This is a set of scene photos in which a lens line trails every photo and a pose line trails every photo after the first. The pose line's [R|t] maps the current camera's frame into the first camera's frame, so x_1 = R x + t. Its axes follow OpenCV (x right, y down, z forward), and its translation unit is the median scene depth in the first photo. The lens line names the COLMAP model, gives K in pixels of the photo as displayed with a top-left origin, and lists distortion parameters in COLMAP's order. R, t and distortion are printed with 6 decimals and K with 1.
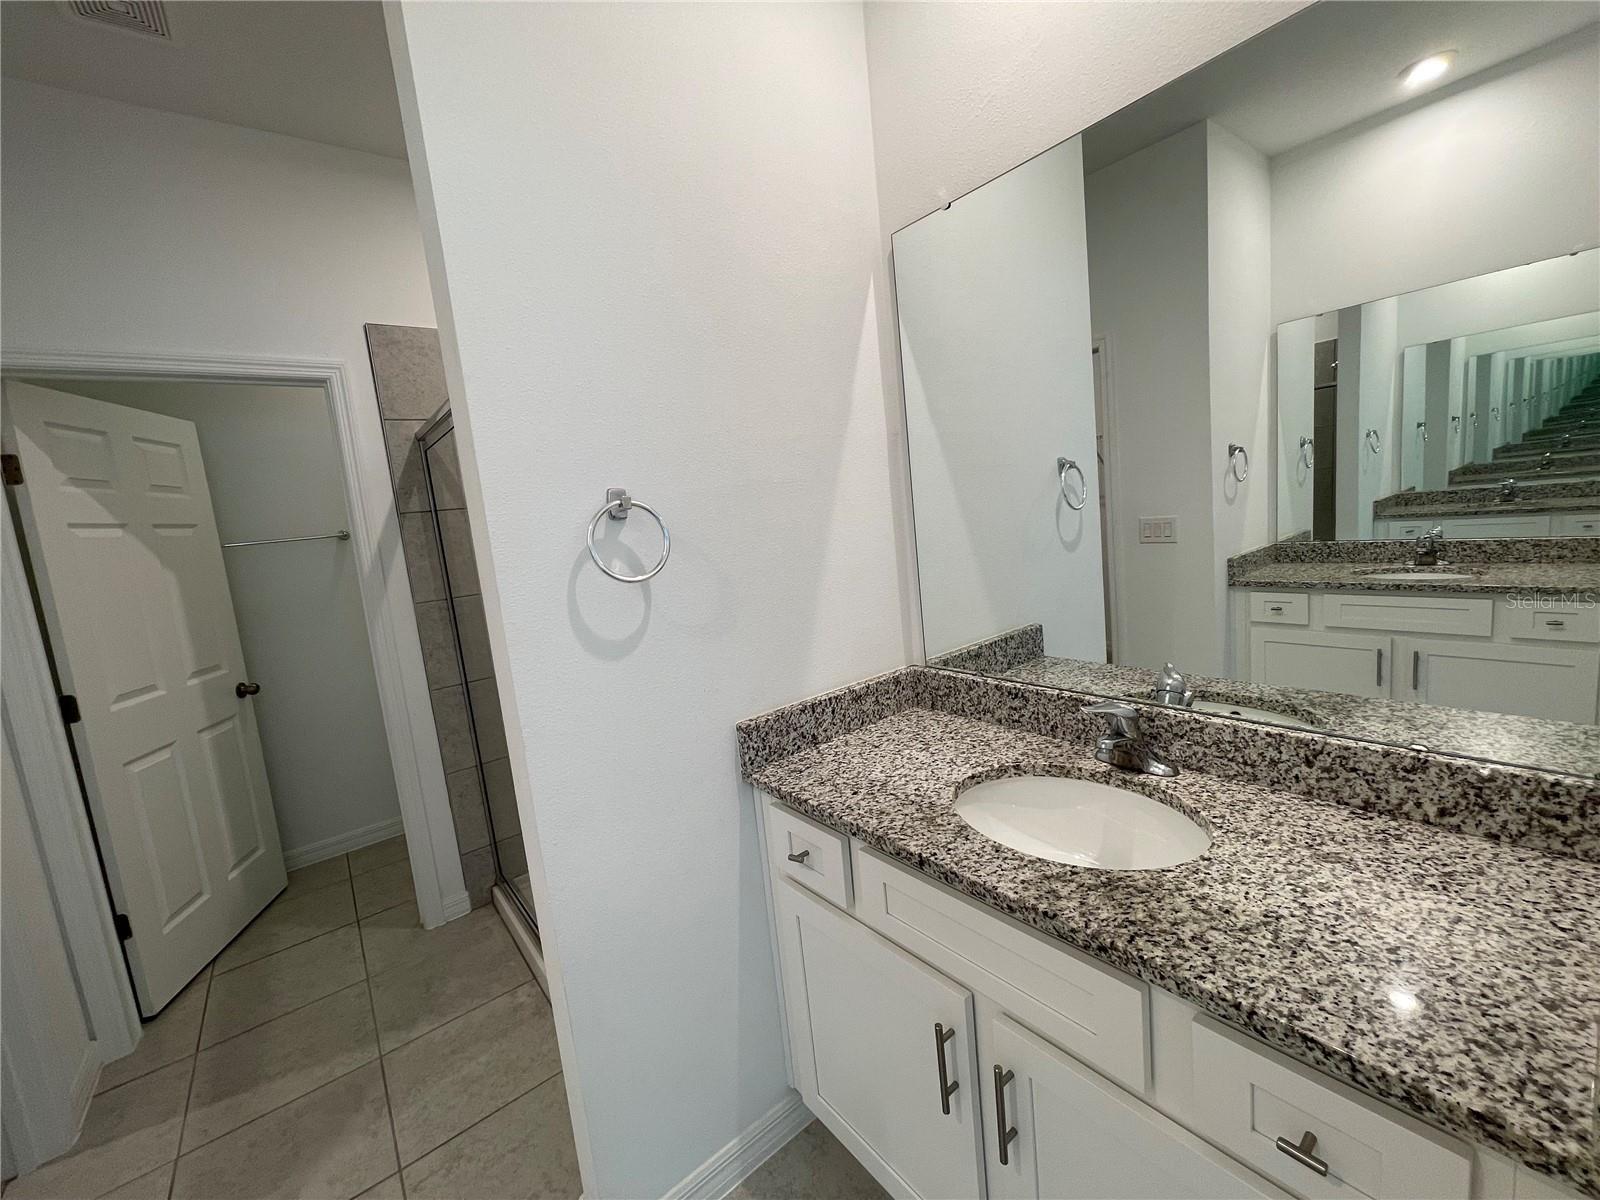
lens RADIAL K [[646.2, 0, 796.6], [0, 646.2, 597.4], [0, 0, 1]] dist [-0.003575, -0.000072]
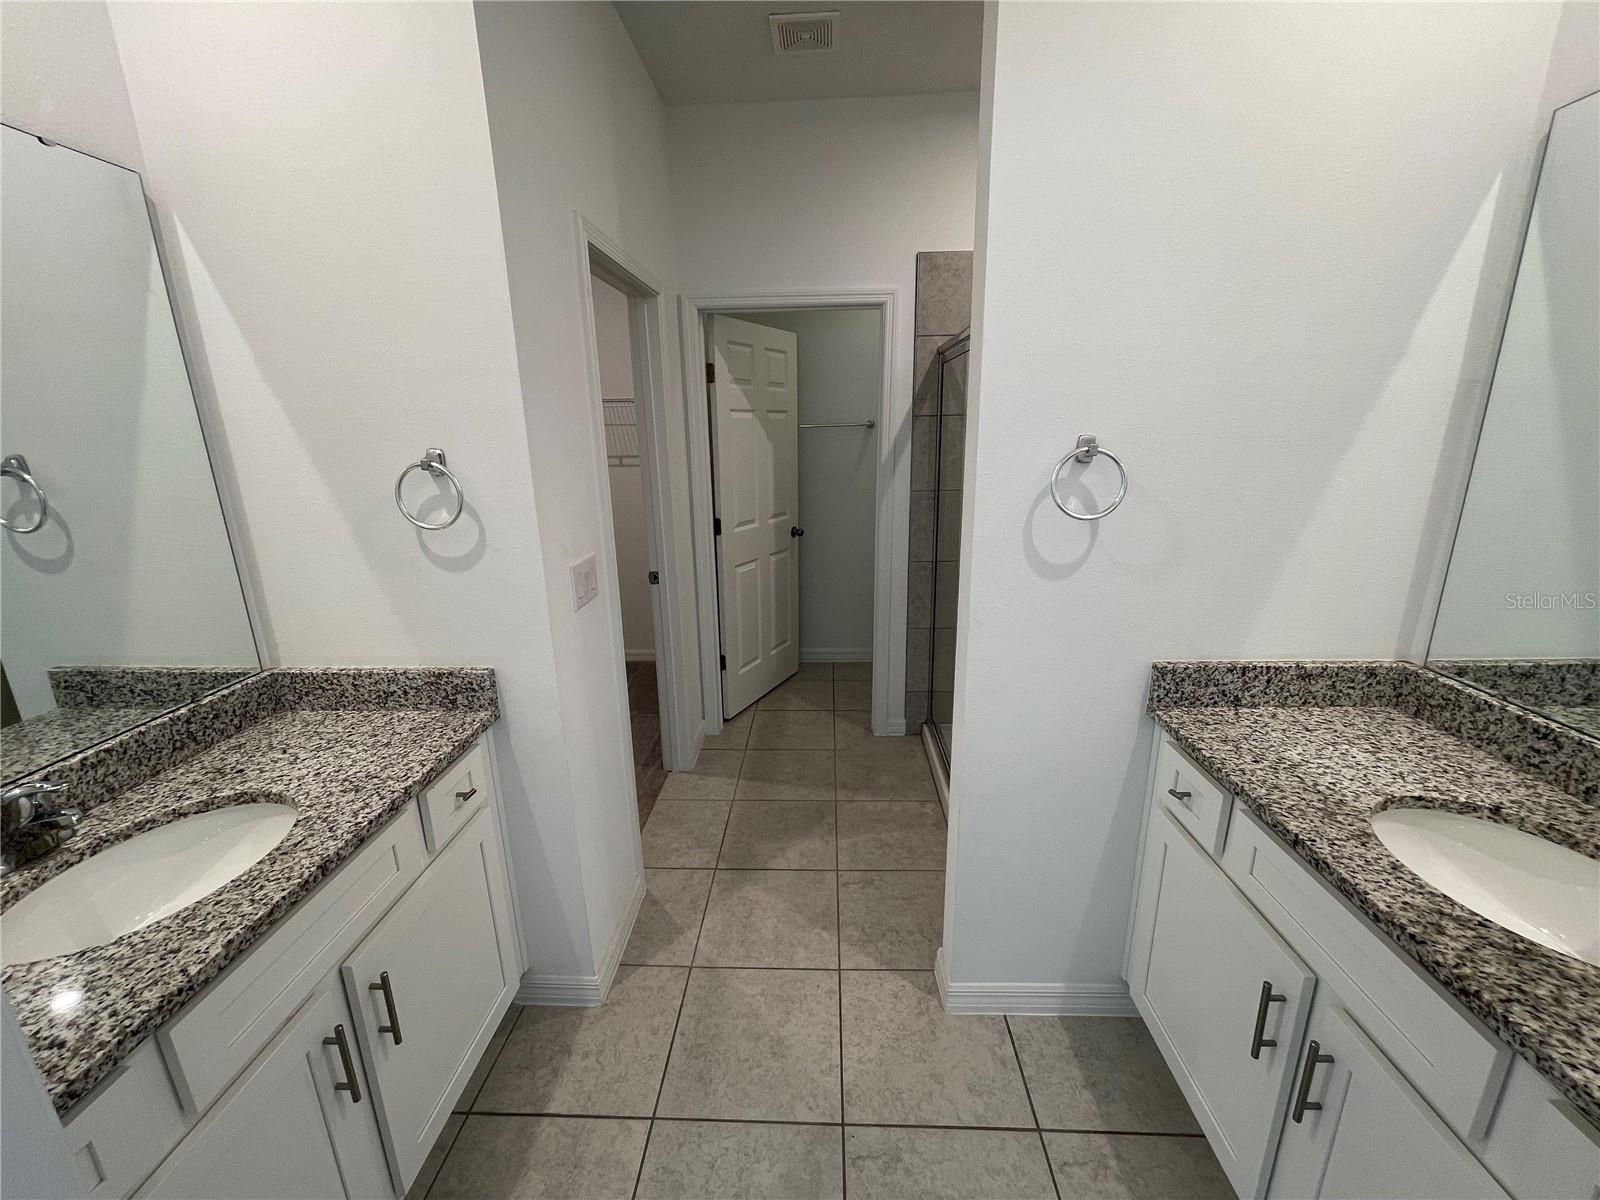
lens RADIAL K [[646.2, 0, 796.4], [0, 646.2, 596.7], [0, 0, 1]] dist [-0.003575, -0.000072]
pose [[0.756091, 0.249715, -0.604953, 0.072656], [-0.143716, 0.965135, 0.218771, -0.053140], [0.638492, -0.078470, 0.765618, -0.177855]]
